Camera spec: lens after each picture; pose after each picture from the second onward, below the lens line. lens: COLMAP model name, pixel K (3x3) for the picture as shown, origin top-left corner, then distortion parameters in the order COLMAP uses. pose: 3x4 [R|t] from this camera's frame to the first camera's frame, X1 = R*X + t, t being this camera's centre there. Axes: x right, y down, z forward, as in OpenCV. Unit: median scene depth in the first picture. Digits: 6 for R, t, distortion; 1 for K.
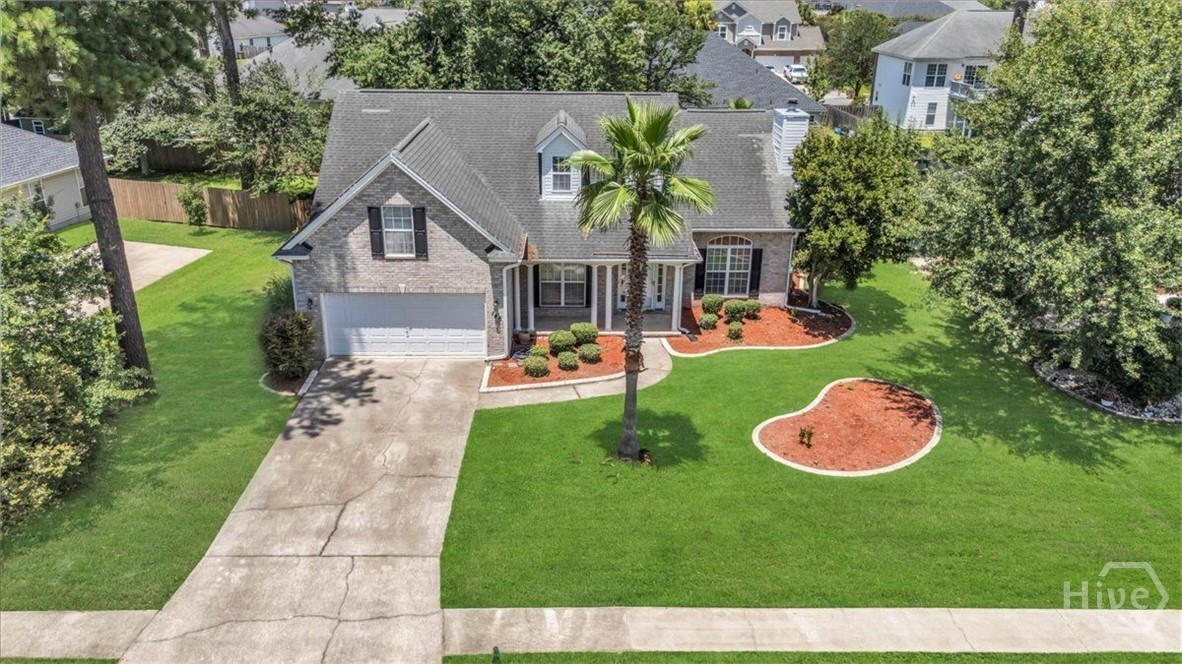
lens RADIAL K [[861.7, 0, 589.4], [0, 861.7, 333.2], [0, 0, 1]] dist [0.006853, 0.000463]
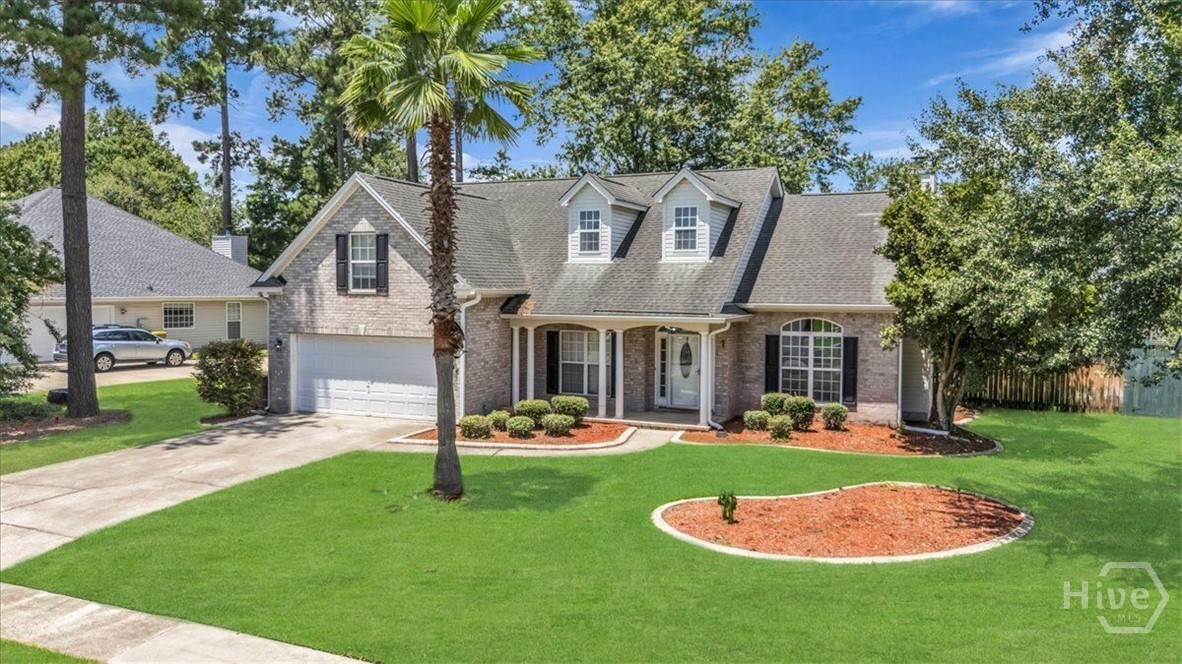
lens RADIAL K [[861.7, 0, 592.2], [0, 861.7, 329.4], [0, 0, 1]] dist [0.006853, 0.000463]
pose [[0.904783, 0.012685, -0.425685, 0.363912], [-0.153962, 0.941694, -0.299180, 0.172639], [0.397070, 0.336232, 0.853981, 0.348481]]
